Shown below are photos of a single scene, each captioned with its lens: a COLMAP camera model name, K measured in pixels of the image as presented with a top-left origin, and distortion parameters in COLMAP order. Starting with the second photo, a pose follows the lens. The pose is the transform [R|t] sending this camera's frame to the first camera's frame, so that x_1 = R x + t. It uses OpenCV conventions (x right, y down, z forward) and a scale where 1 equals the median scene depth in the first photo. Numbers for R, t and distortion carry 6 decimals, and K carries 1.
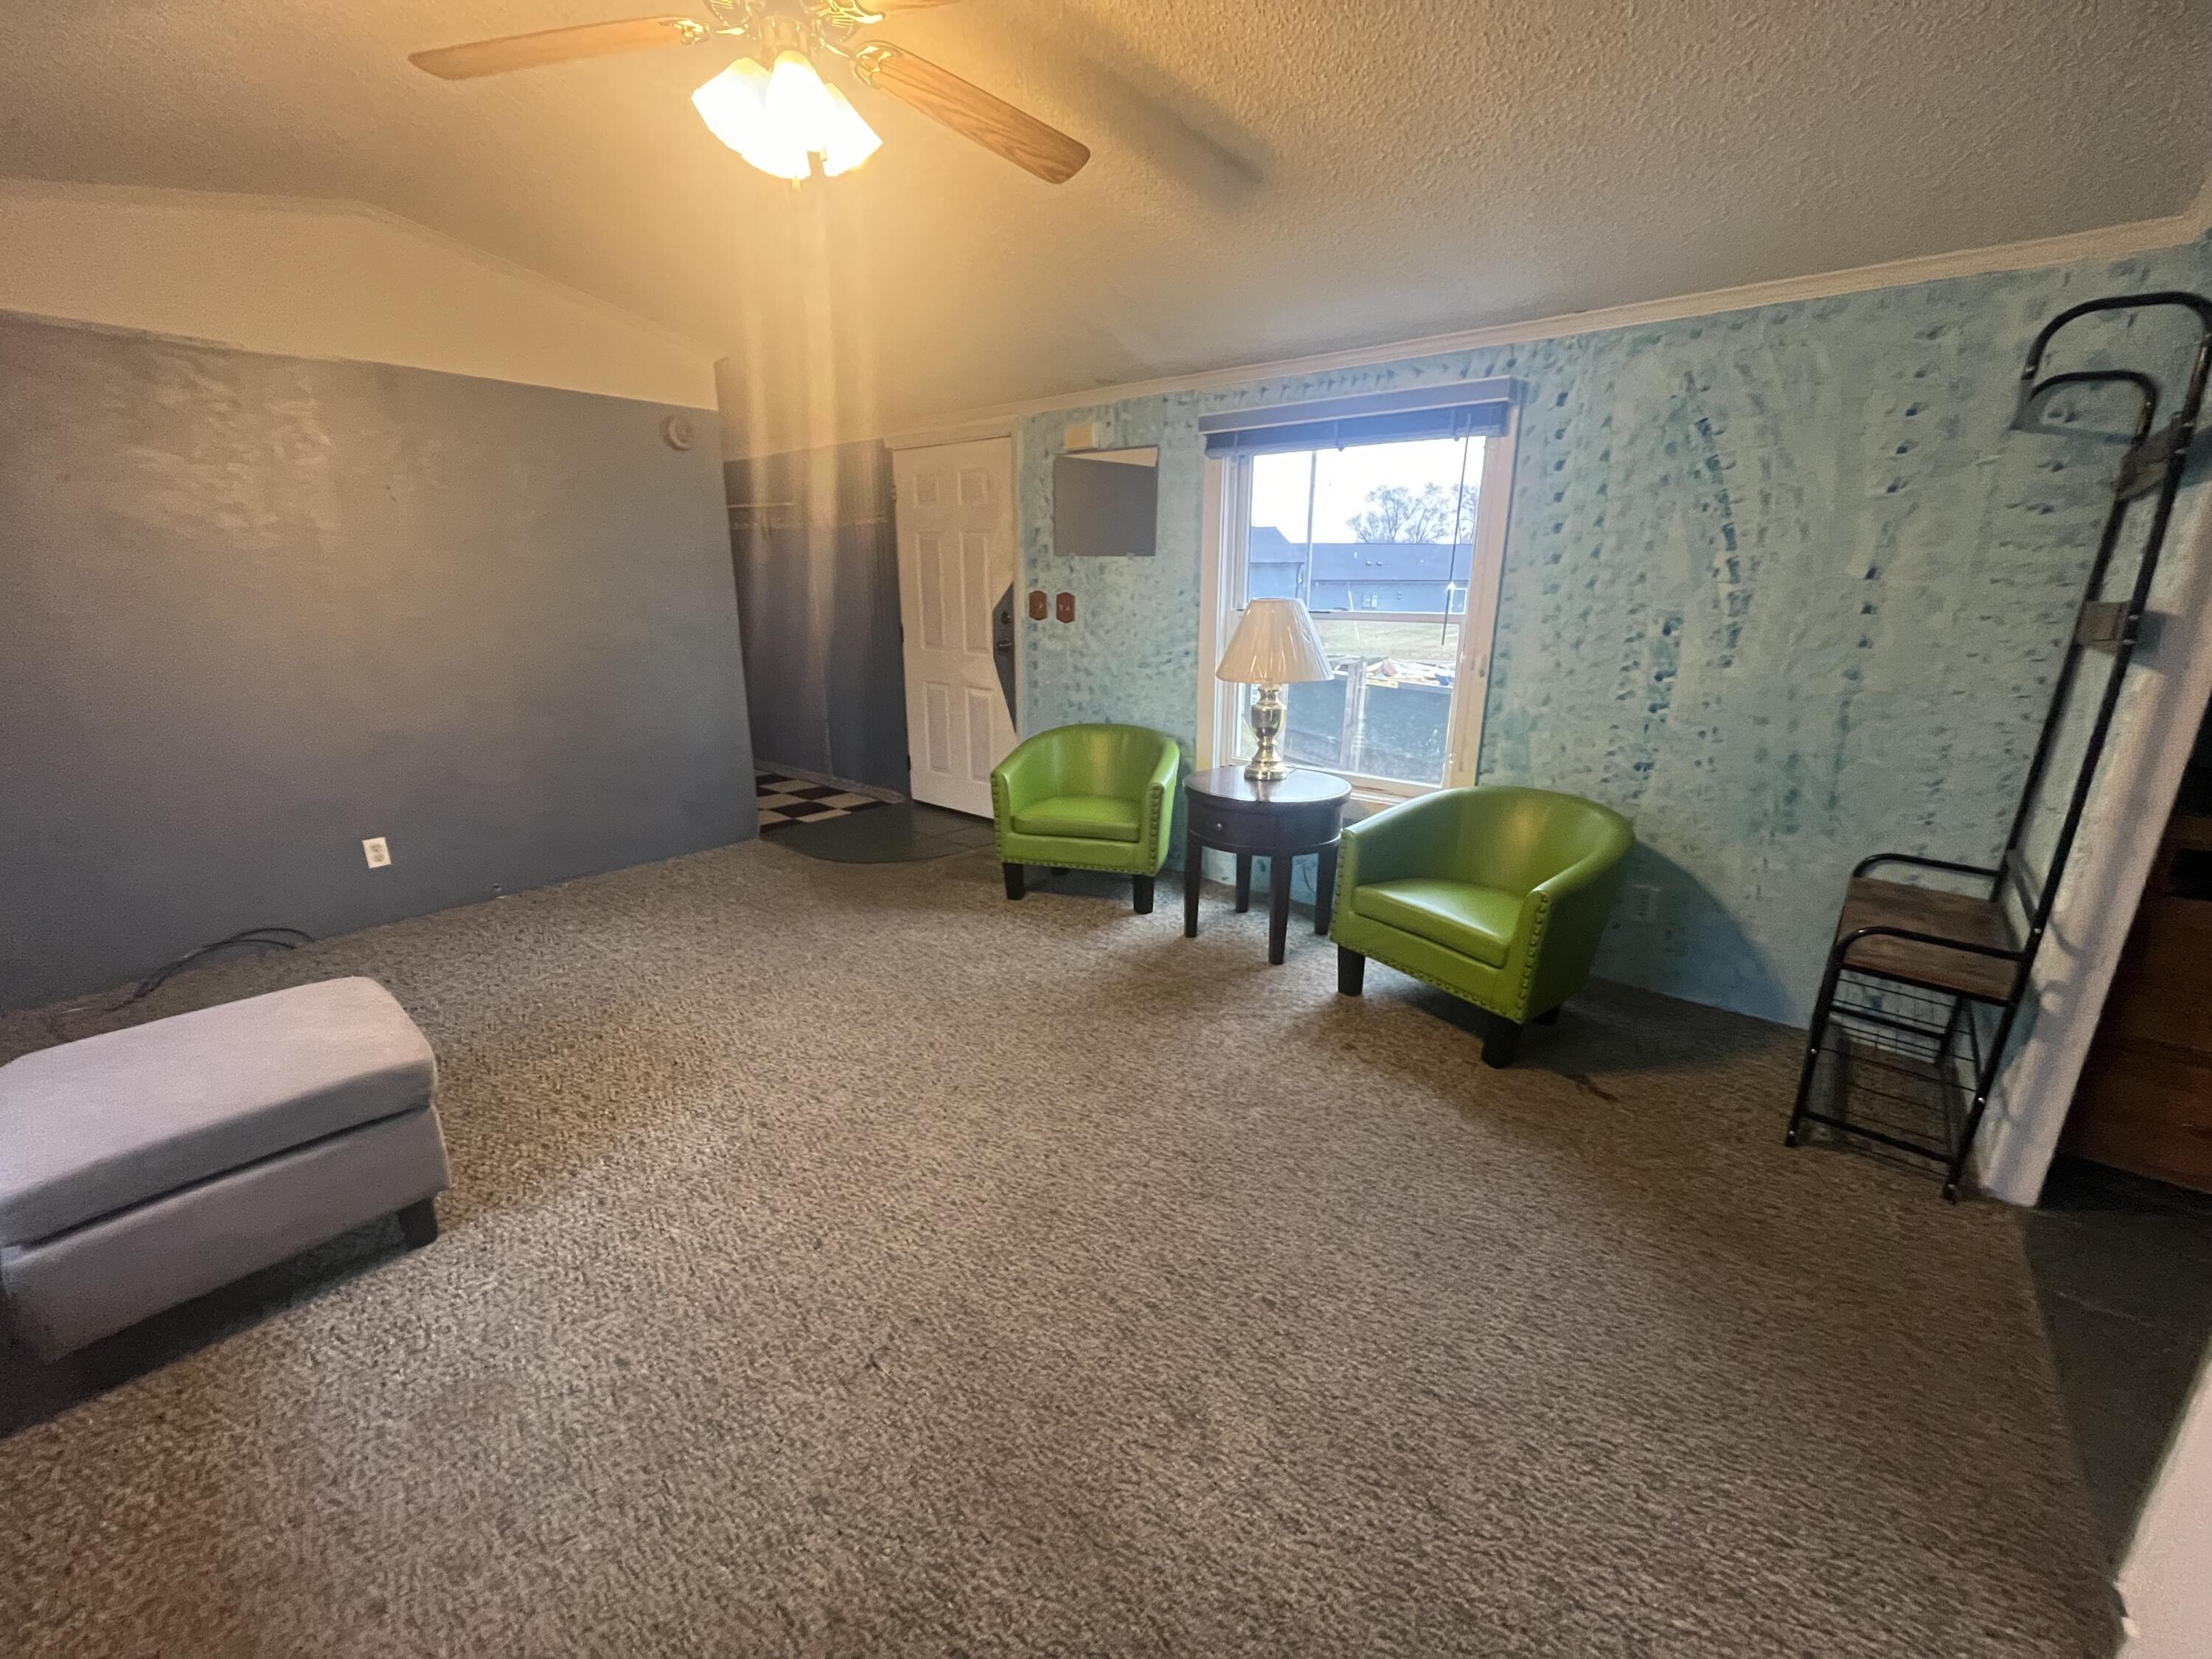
lens RADIAL K [[892.9, 0, 1100.8], [0, 892.9, 834.9], [0, 0, 1]] dist [-0.004621, -0.000057]
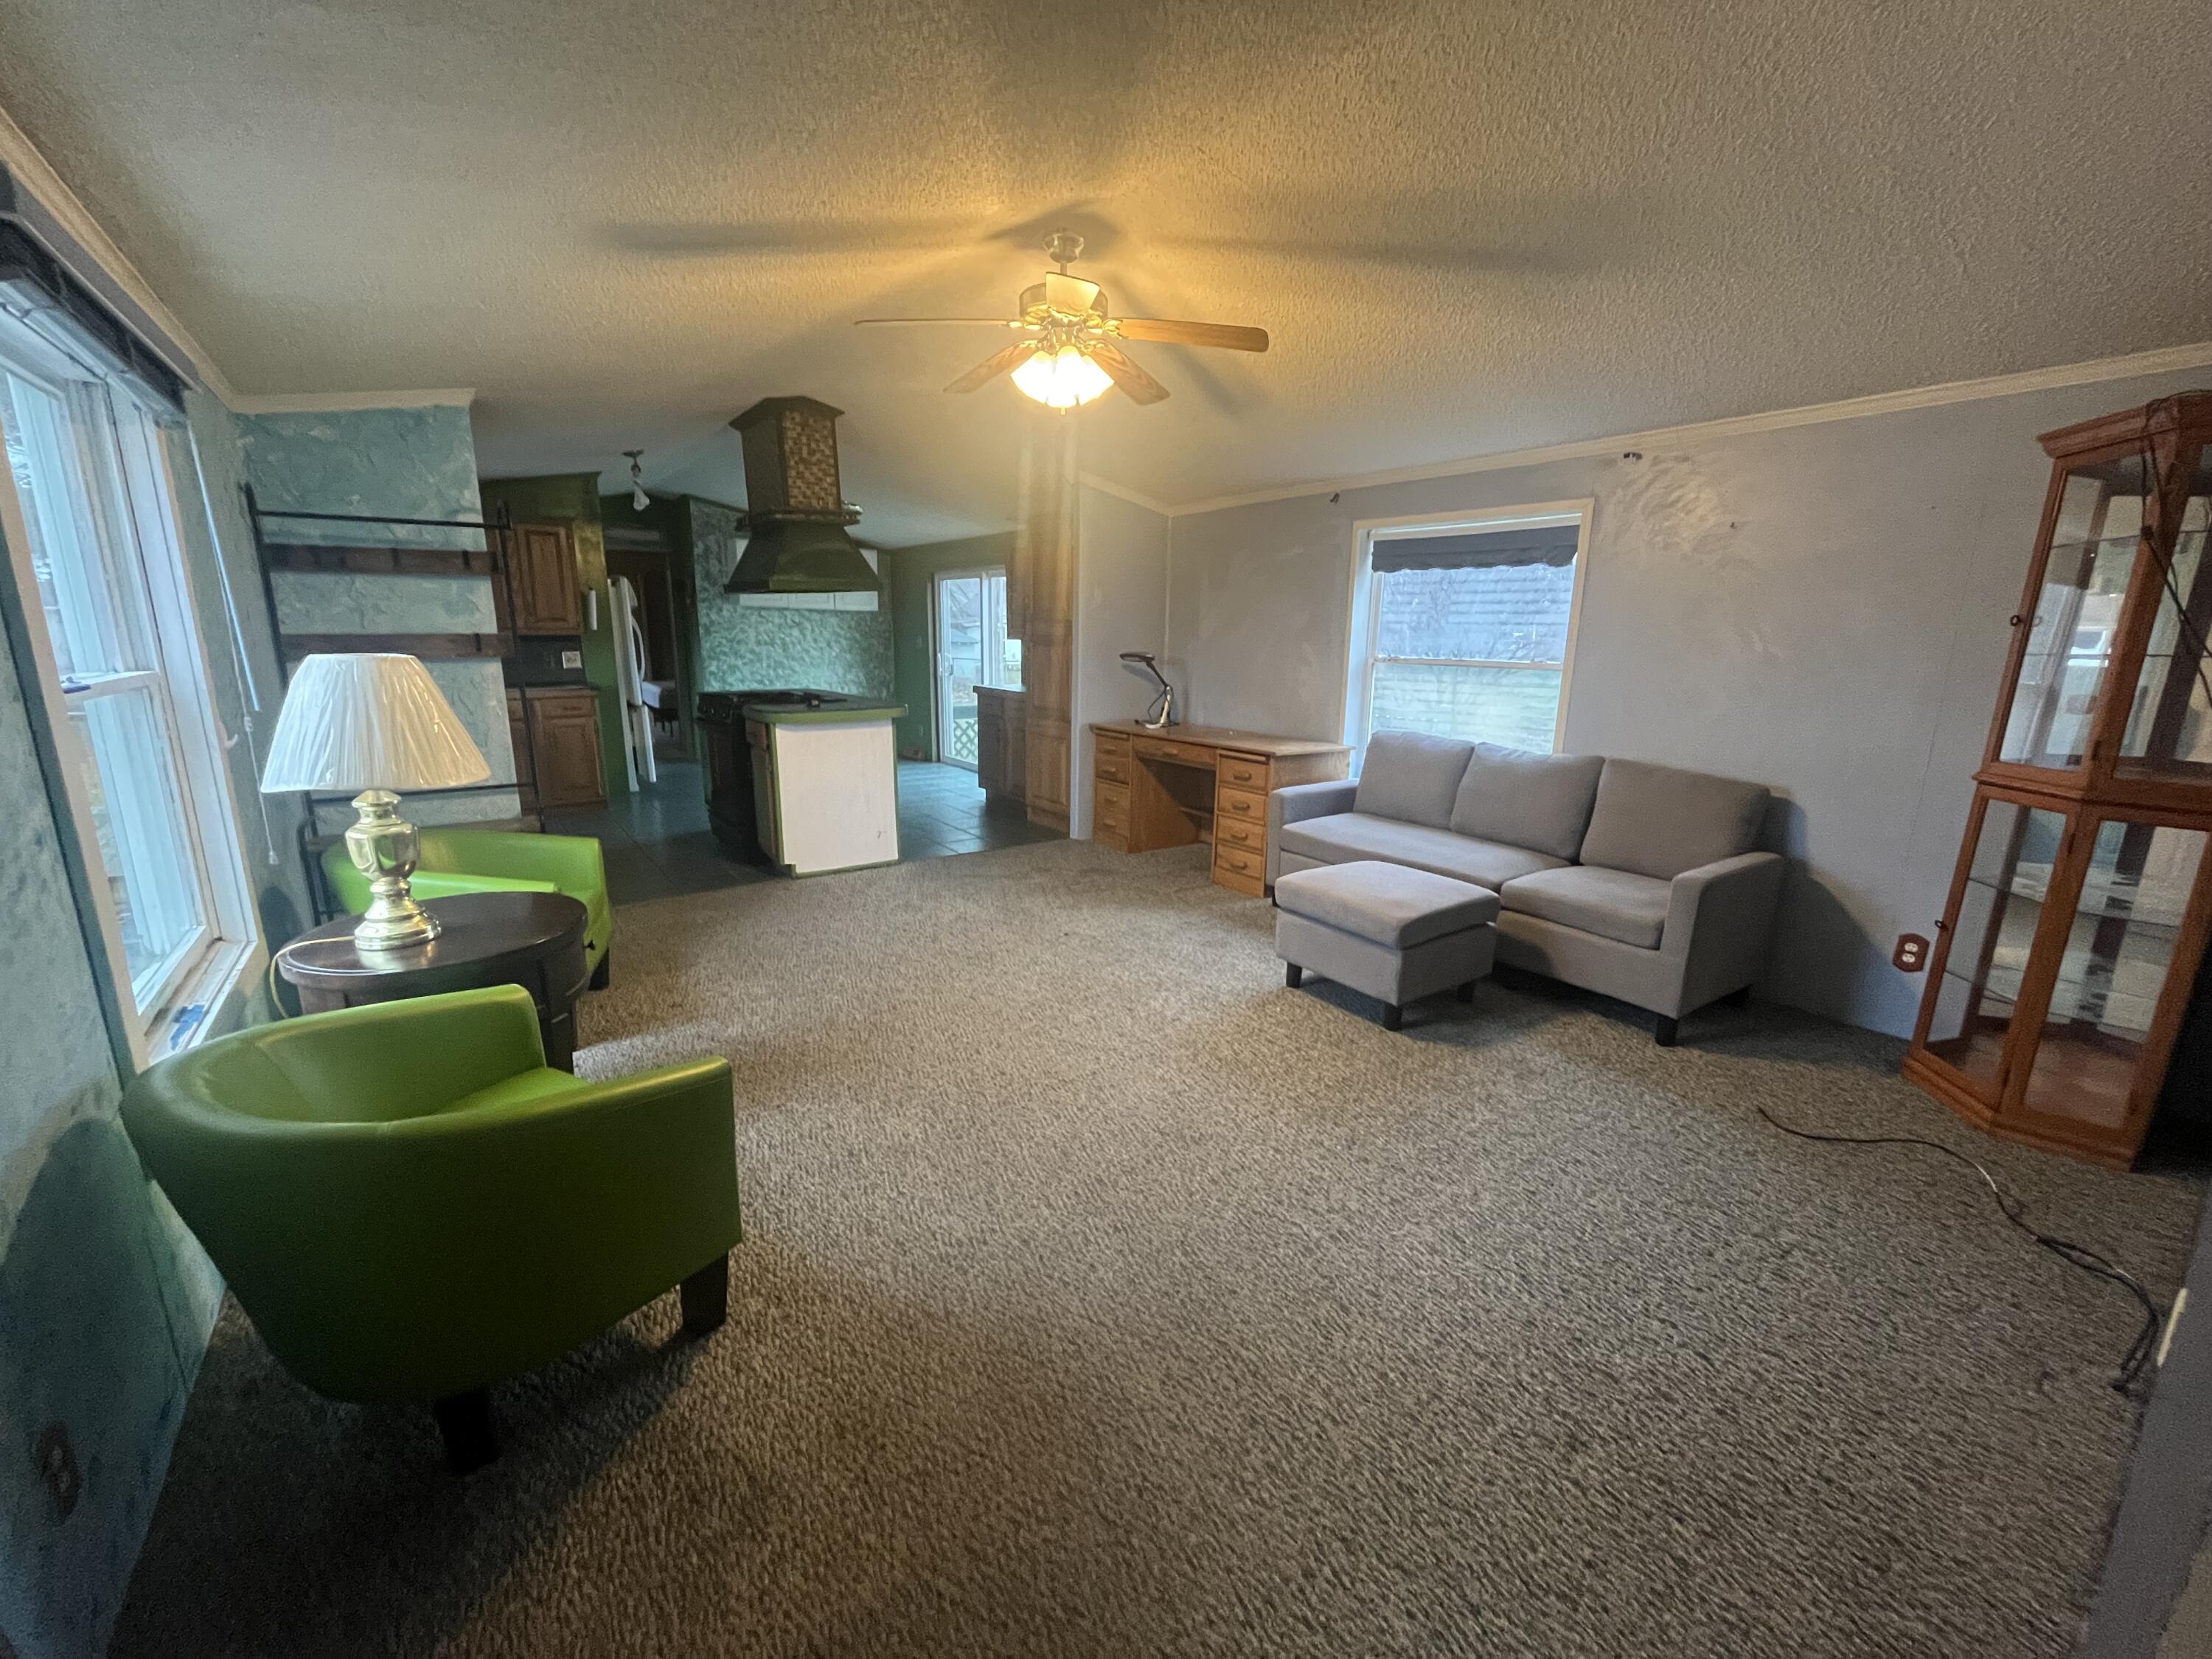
lens RADIAL K [[892.9, 0, 1104.6], [0, 892.9, 834.8], [0, 0, 1]] dist [-0.004621, -0.000057]
pose [[-0.970316, -0.073037, 0.230546, -0.451319], [0.047393, 0.877393, 0.477426, -0.424388], [-0.237150, 0.474181, -0.847887, 1.452078]]
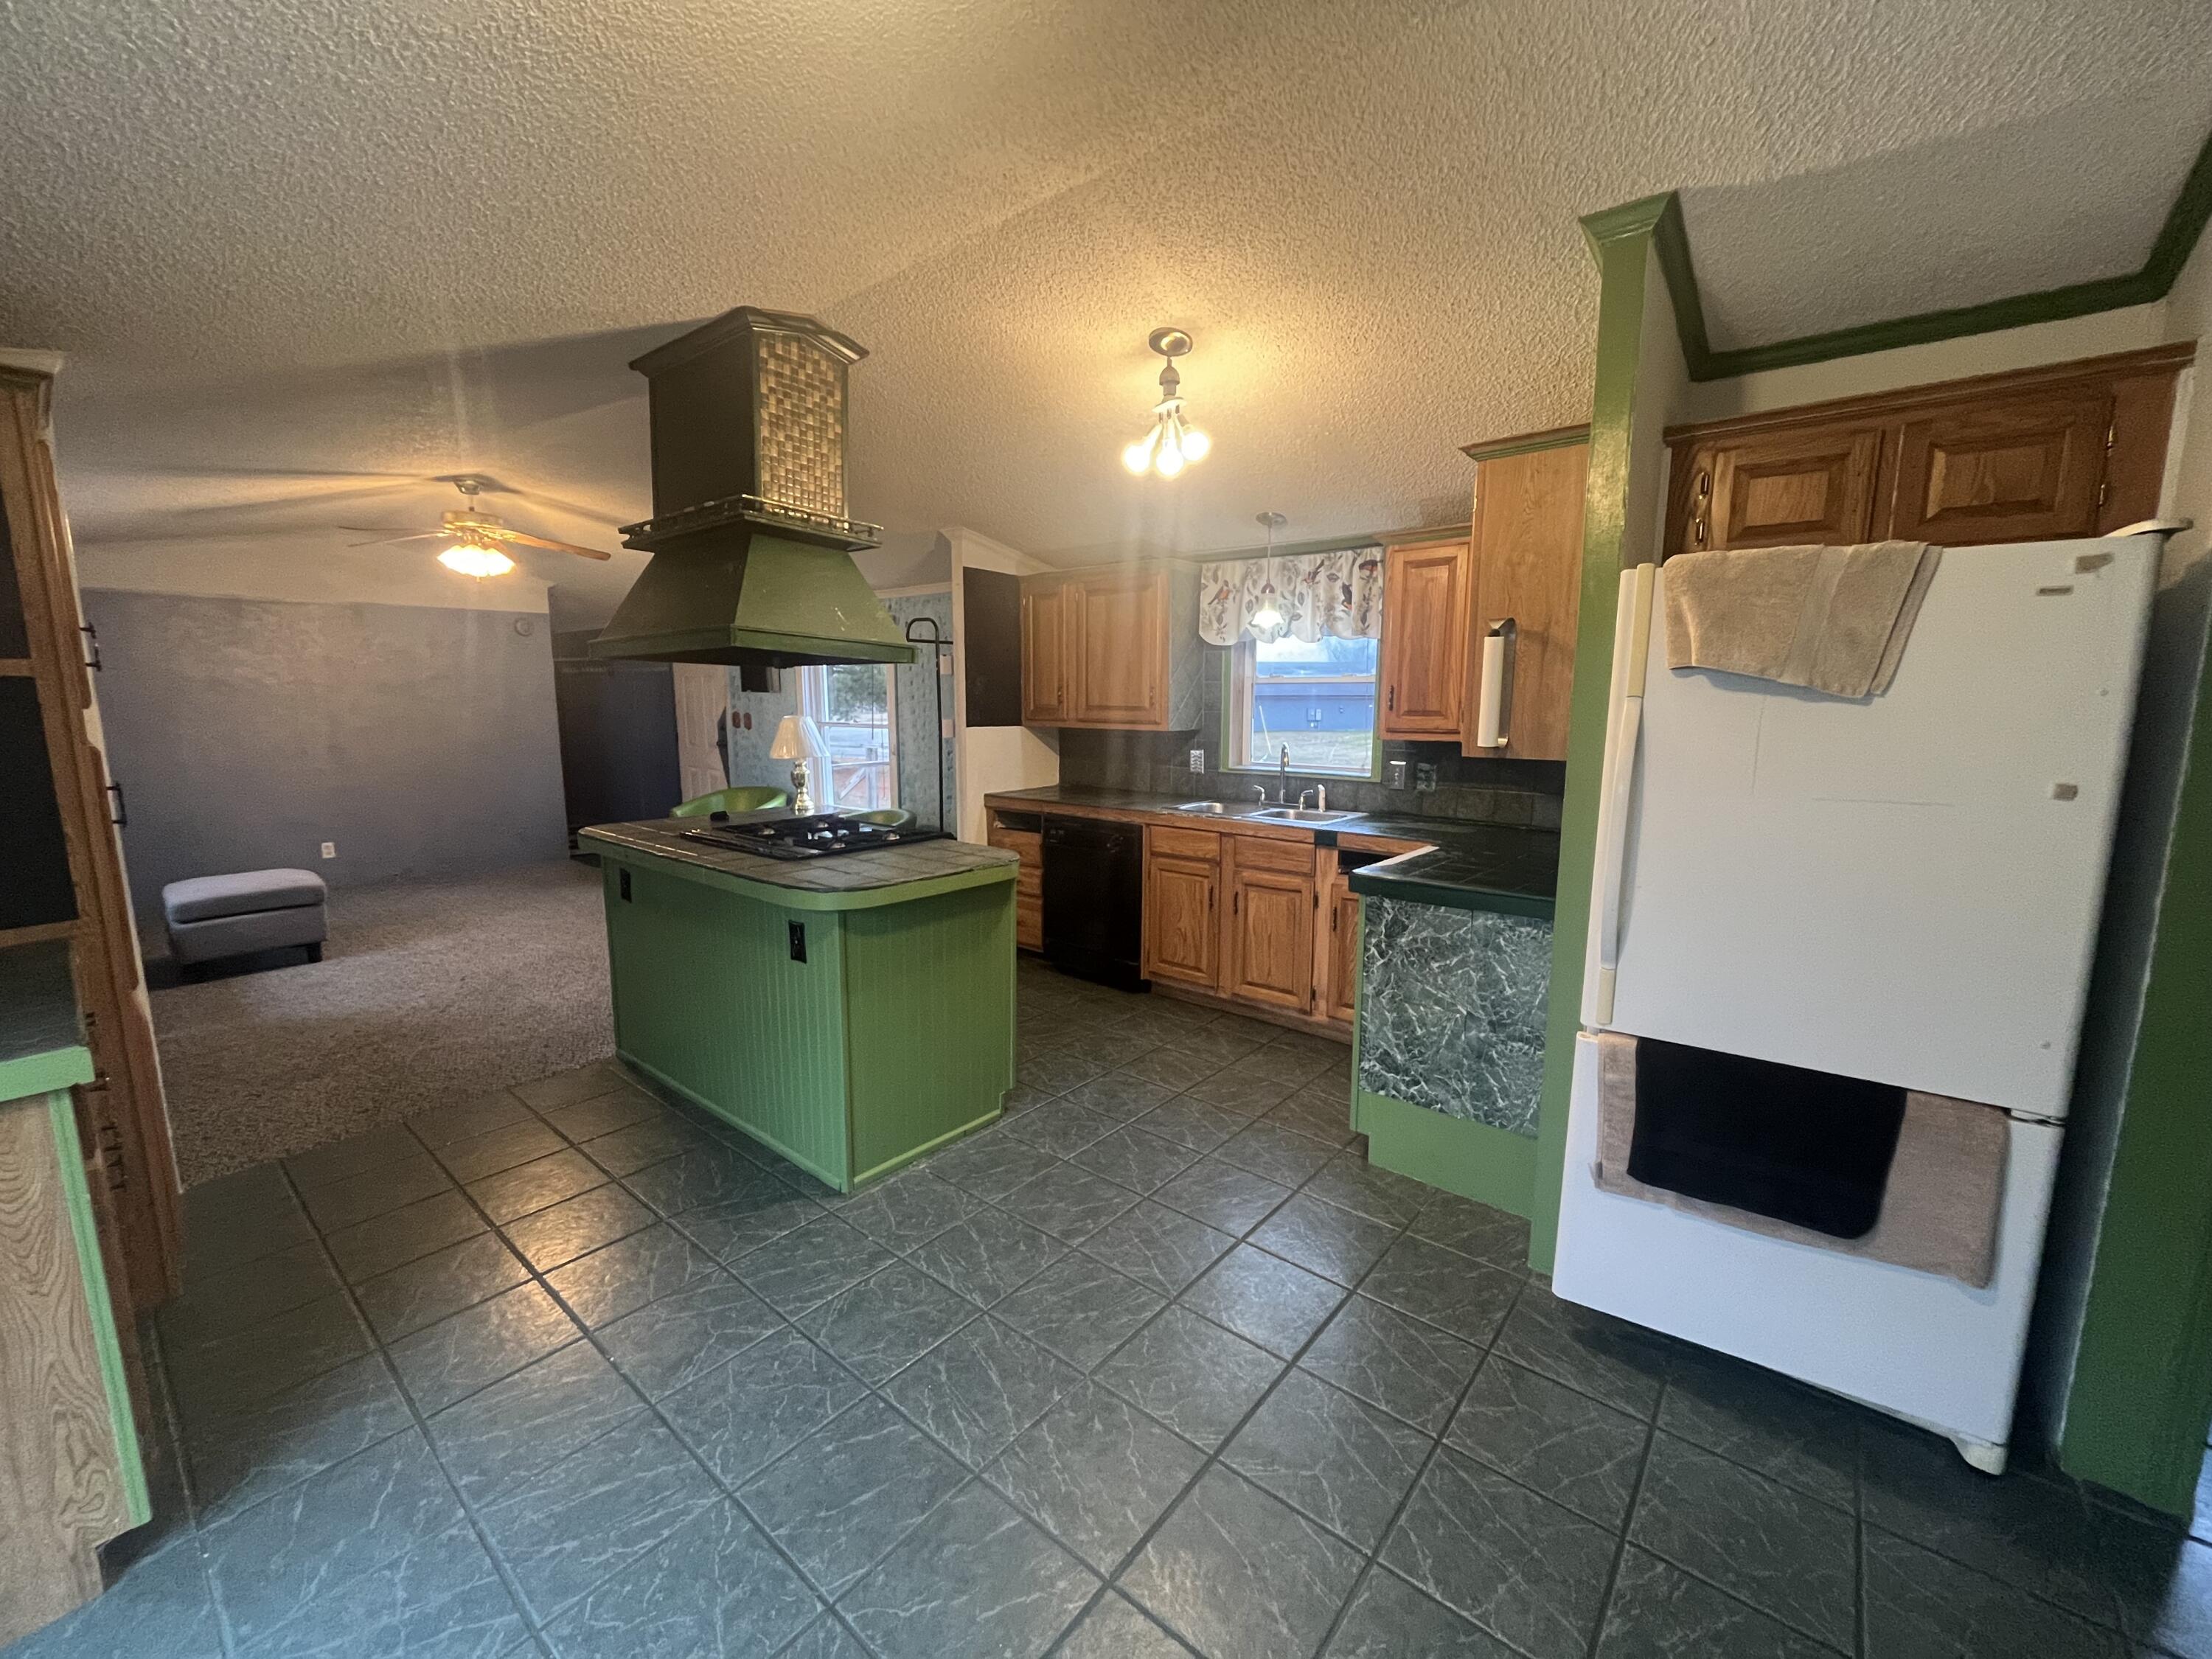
lens RADIAL K [[892.9, 0, 1107.8], [0, 892.9, 826.8], [0, 0, 1]] dist [-0.004621, -0.000057]
pose [[0.999992, -0.002566, 0.003040, 0.870014], [0.002935, 0.991724, -0.128354, 0.228967], [-0.002685, 0.128361, 0.991724, -0.918161]]
